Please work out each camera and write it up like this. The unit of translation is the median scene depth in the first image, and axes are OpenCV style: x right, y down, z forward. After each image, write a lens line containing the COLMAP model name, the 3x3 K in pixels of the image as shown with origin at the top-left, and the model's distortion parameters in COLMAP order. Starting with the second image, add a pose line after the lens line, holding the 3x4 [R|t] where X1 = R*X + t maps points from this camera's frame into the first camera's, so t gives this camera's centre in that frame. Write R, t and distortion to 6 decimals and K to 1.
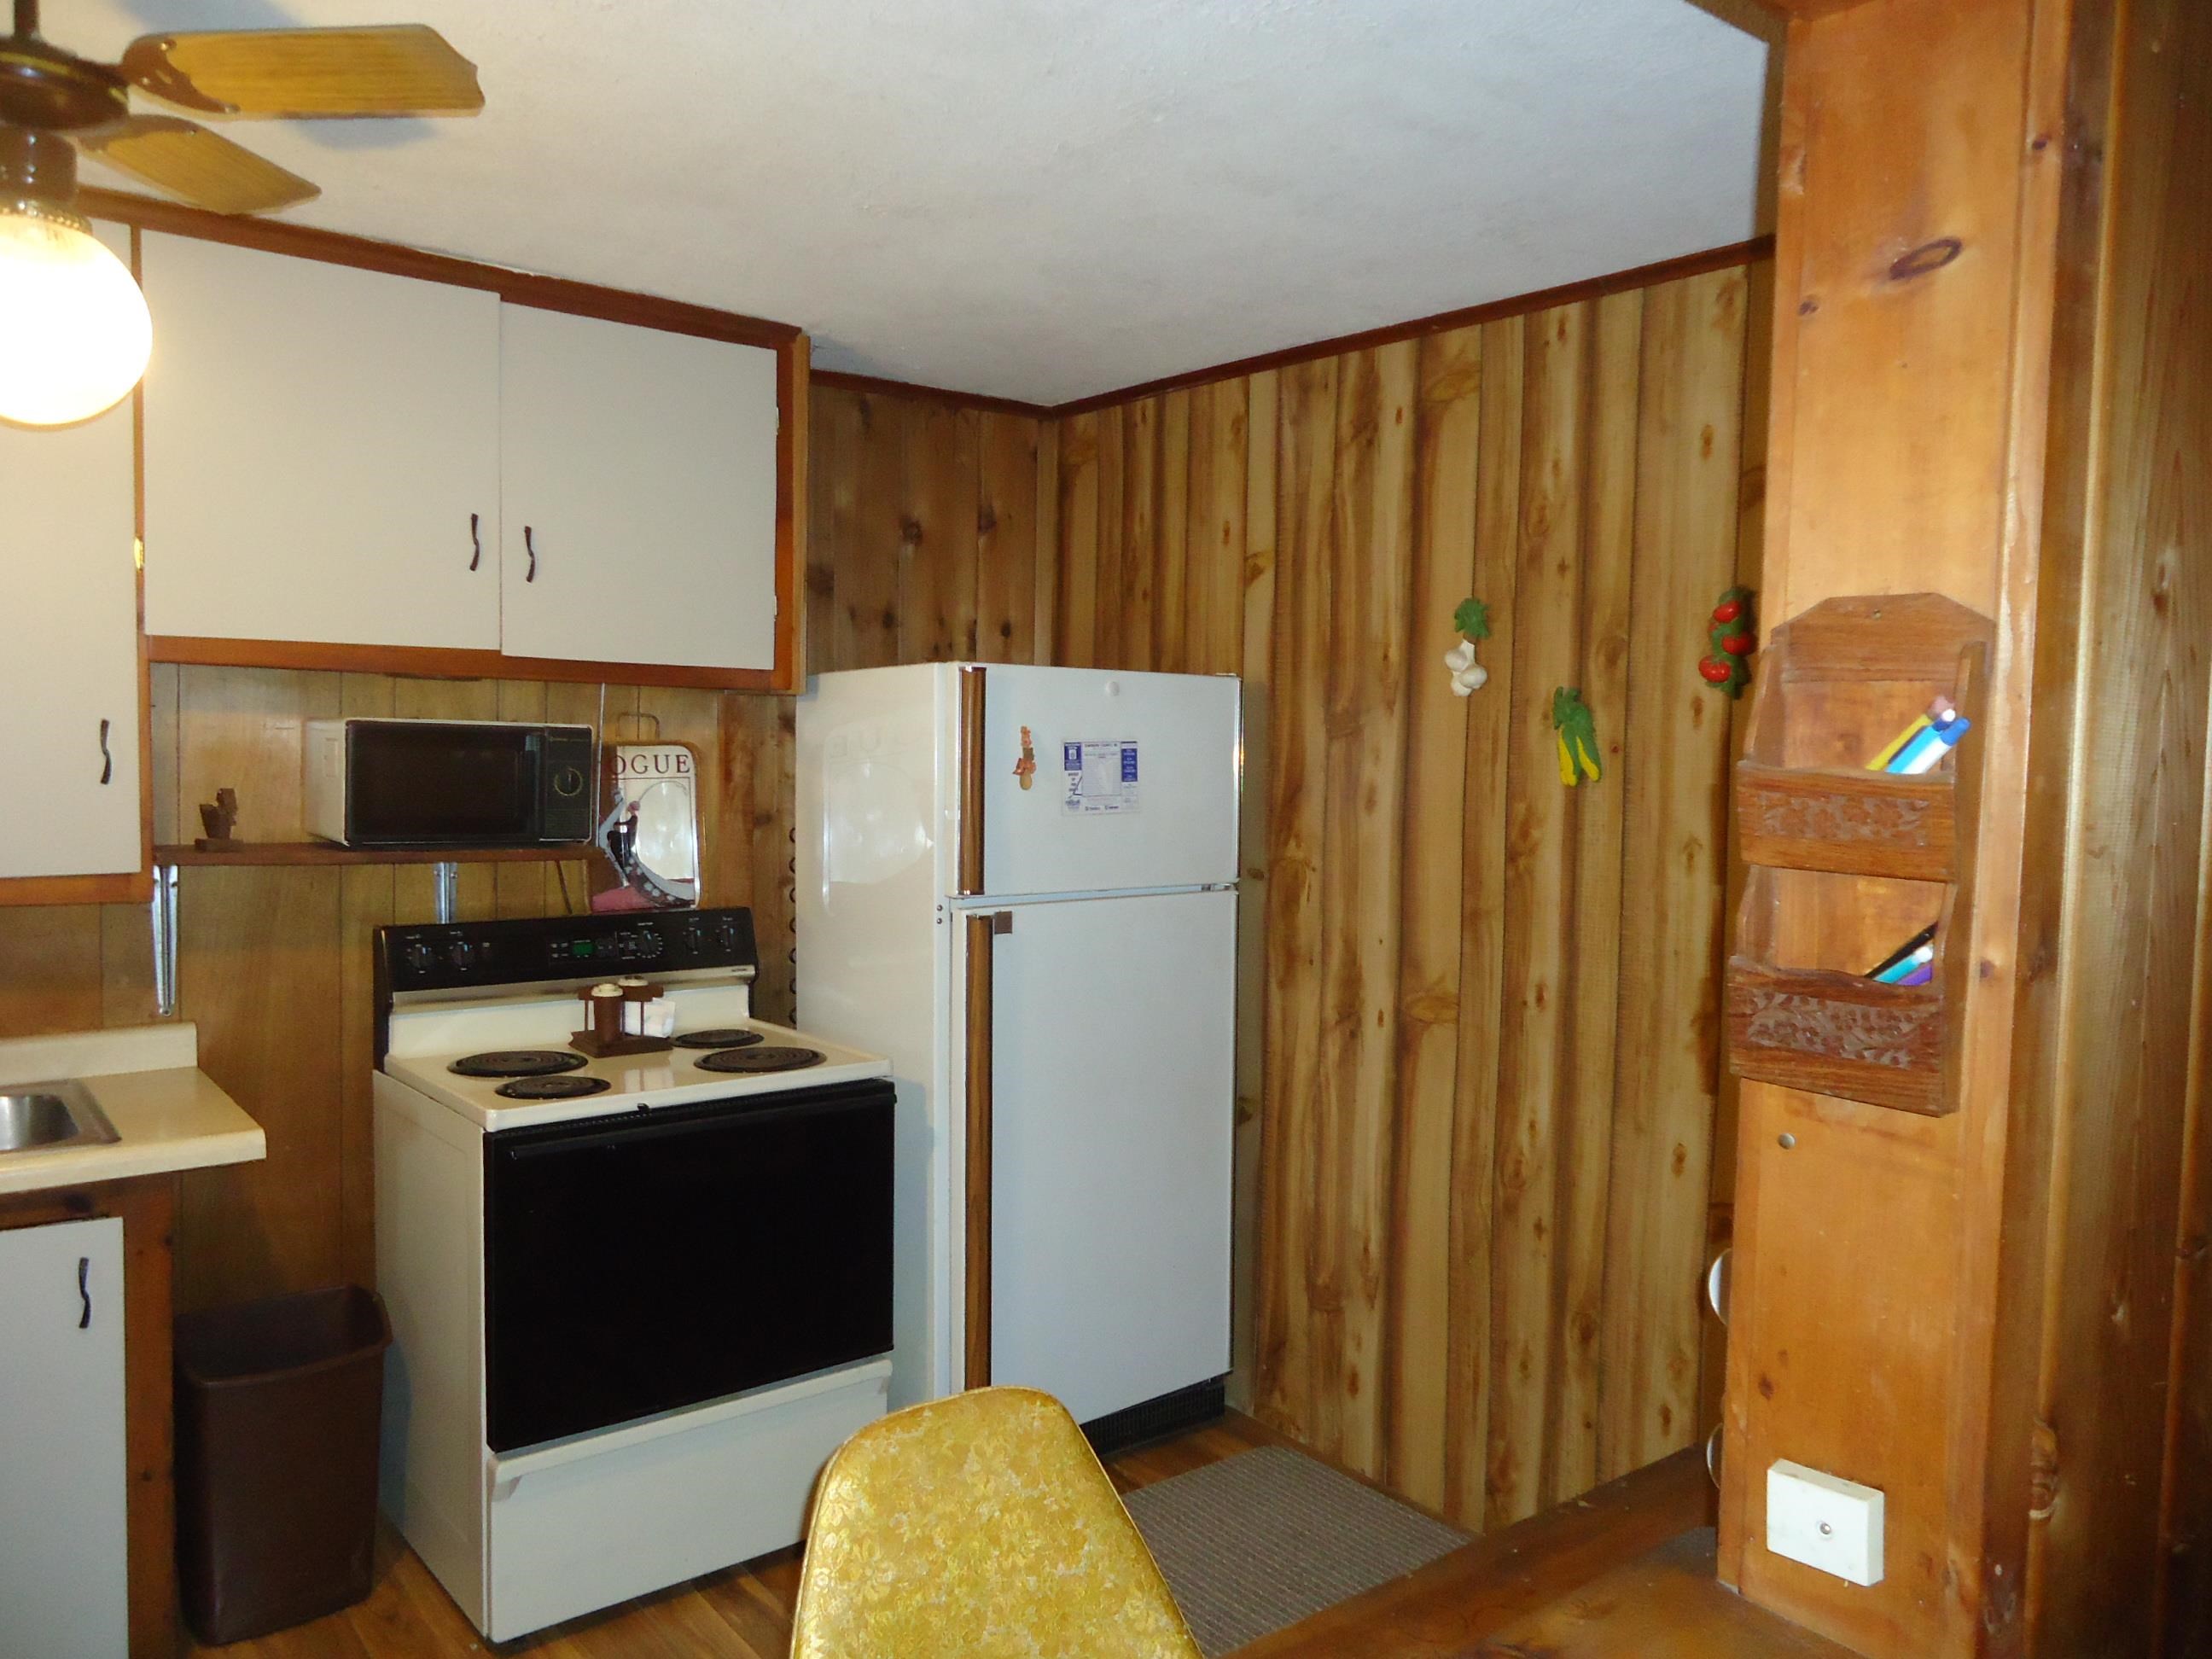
lens RADIAL K [[1608.7, 0, 1100.9], [0, 1608.7, 826.3], [0, 0, 1]] dist [-0.007030, 0.005528]
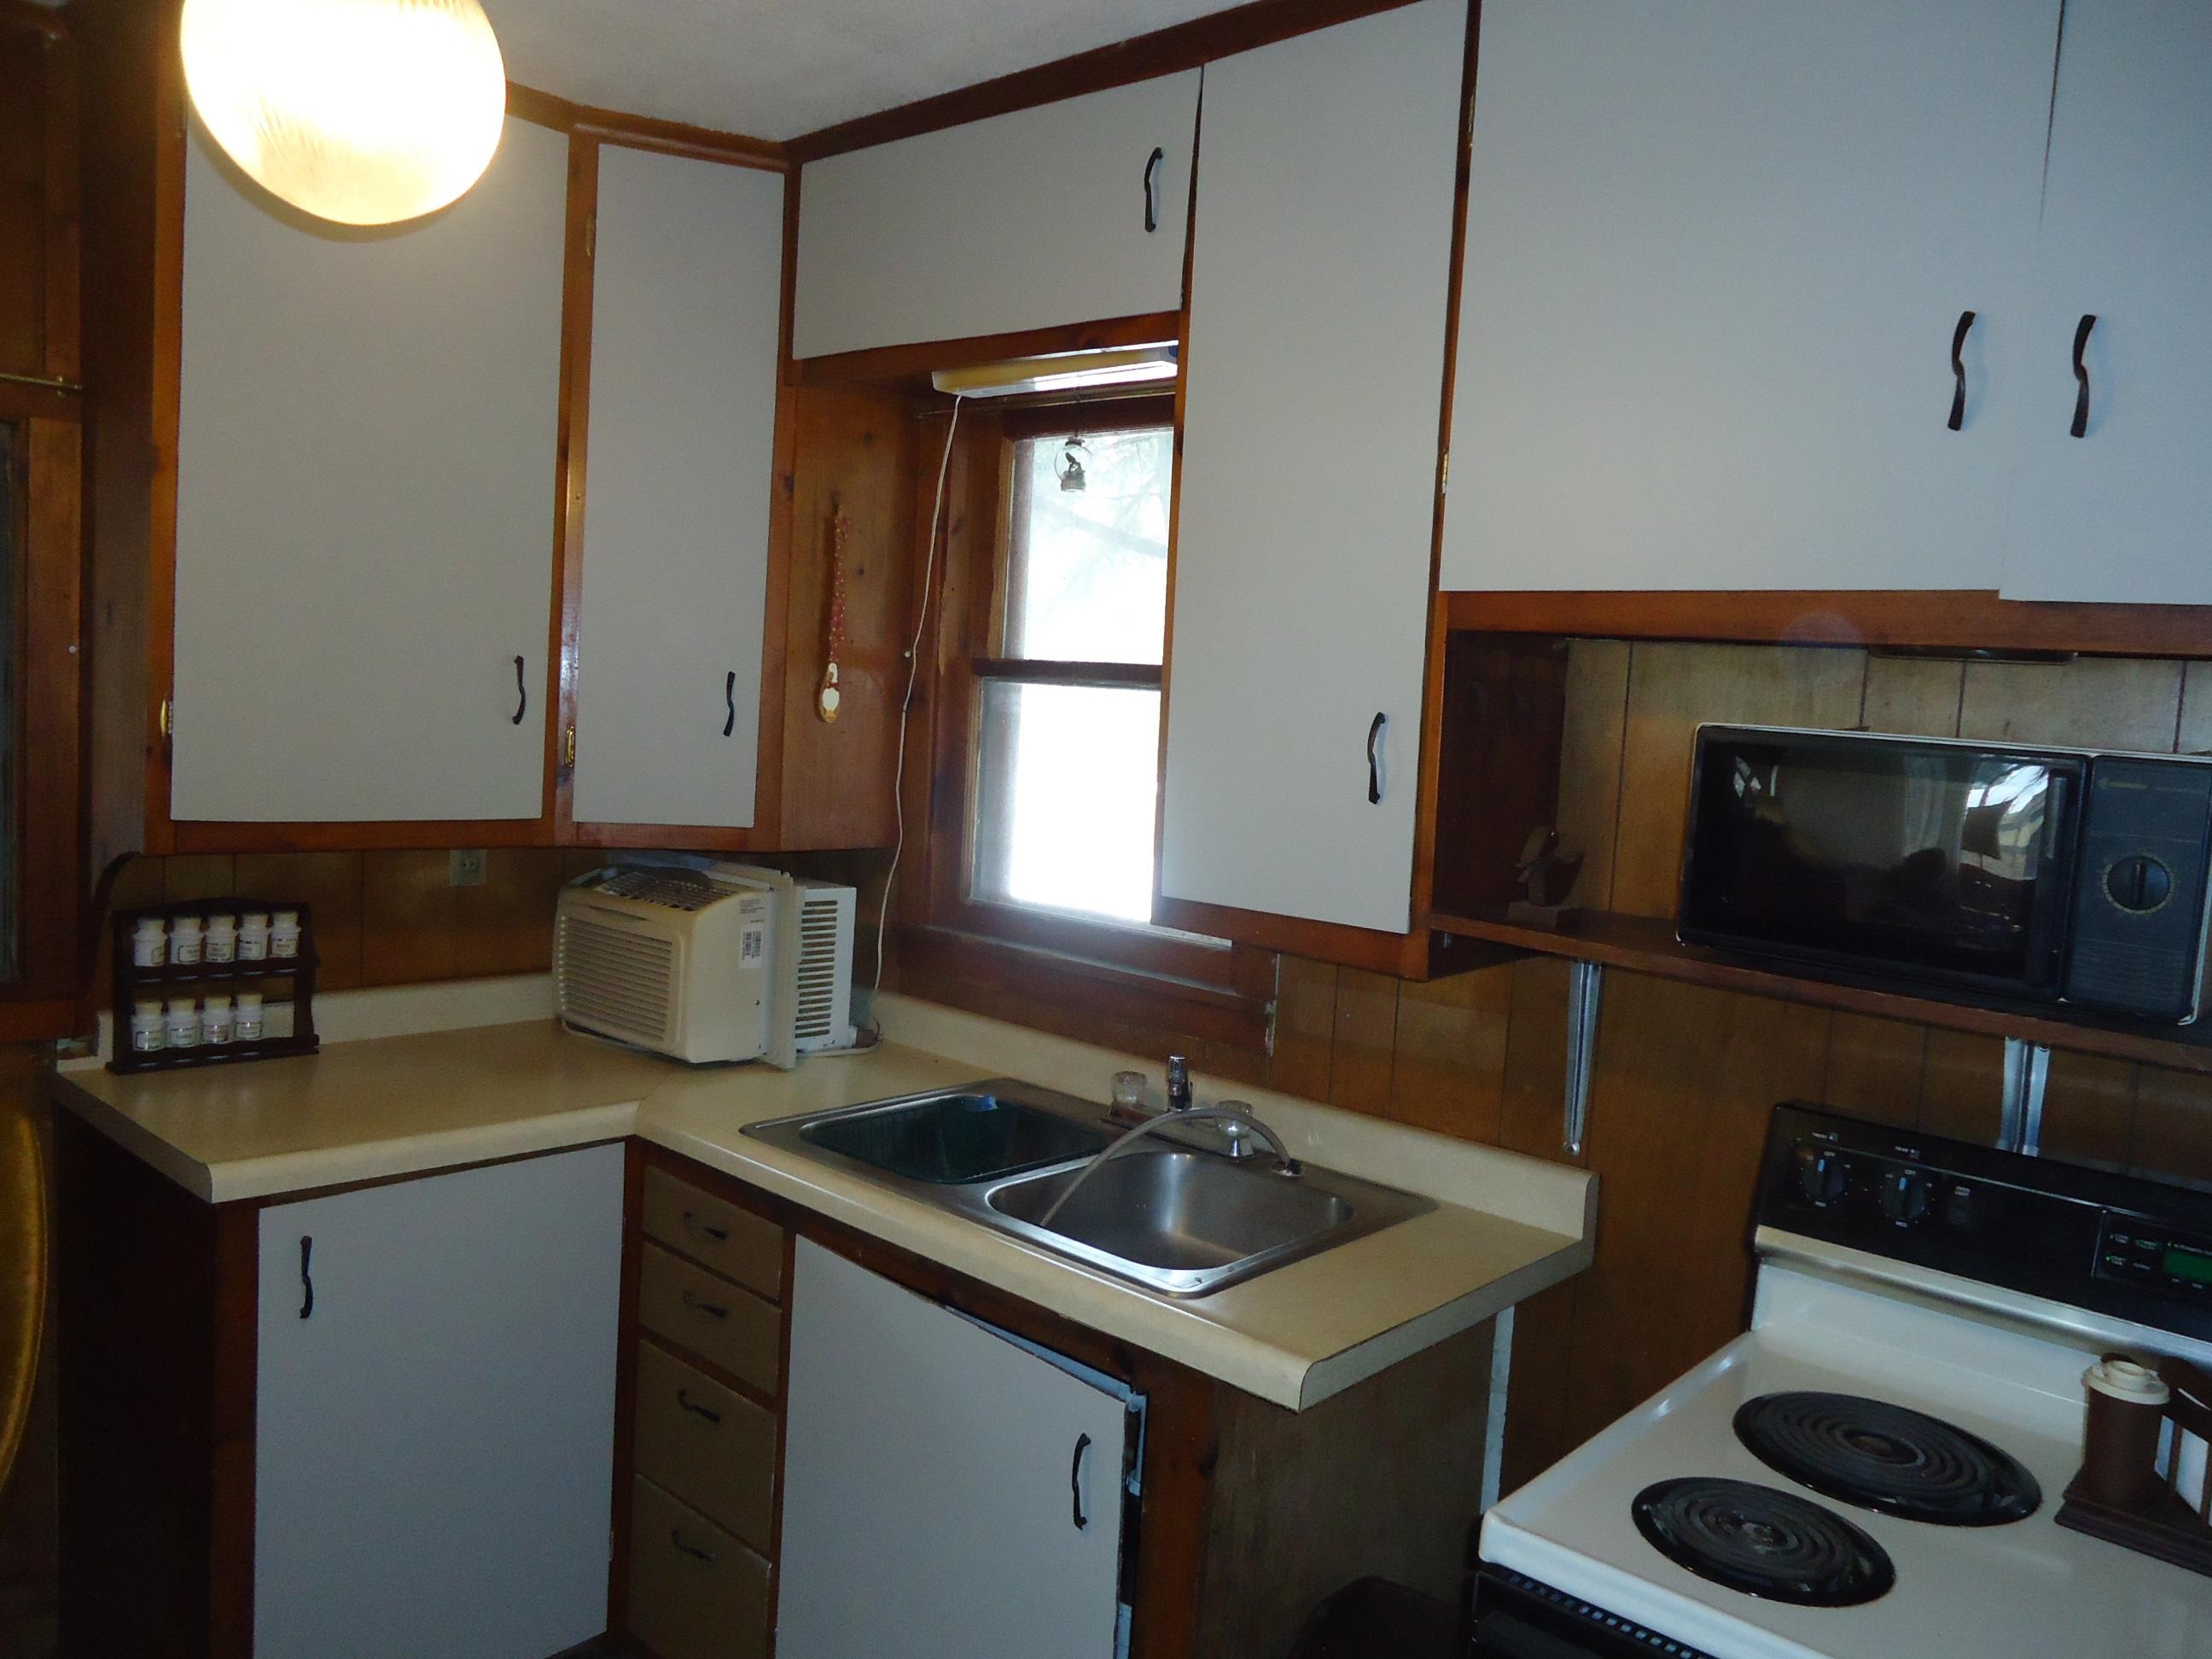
lens RADIAL K [[1608.7, 0, 1102.4], [0, 1608.7, 834.2], [0, 0, 1]] dist [-0.007030, 0.005528]
pose [[0.154937, 0.080935, -0.984603, 0.060121], [-0.116181, 0.991215, 0.063197, -0.037771], [0.981069, 0.104601, 0.162979, 0.676809]]
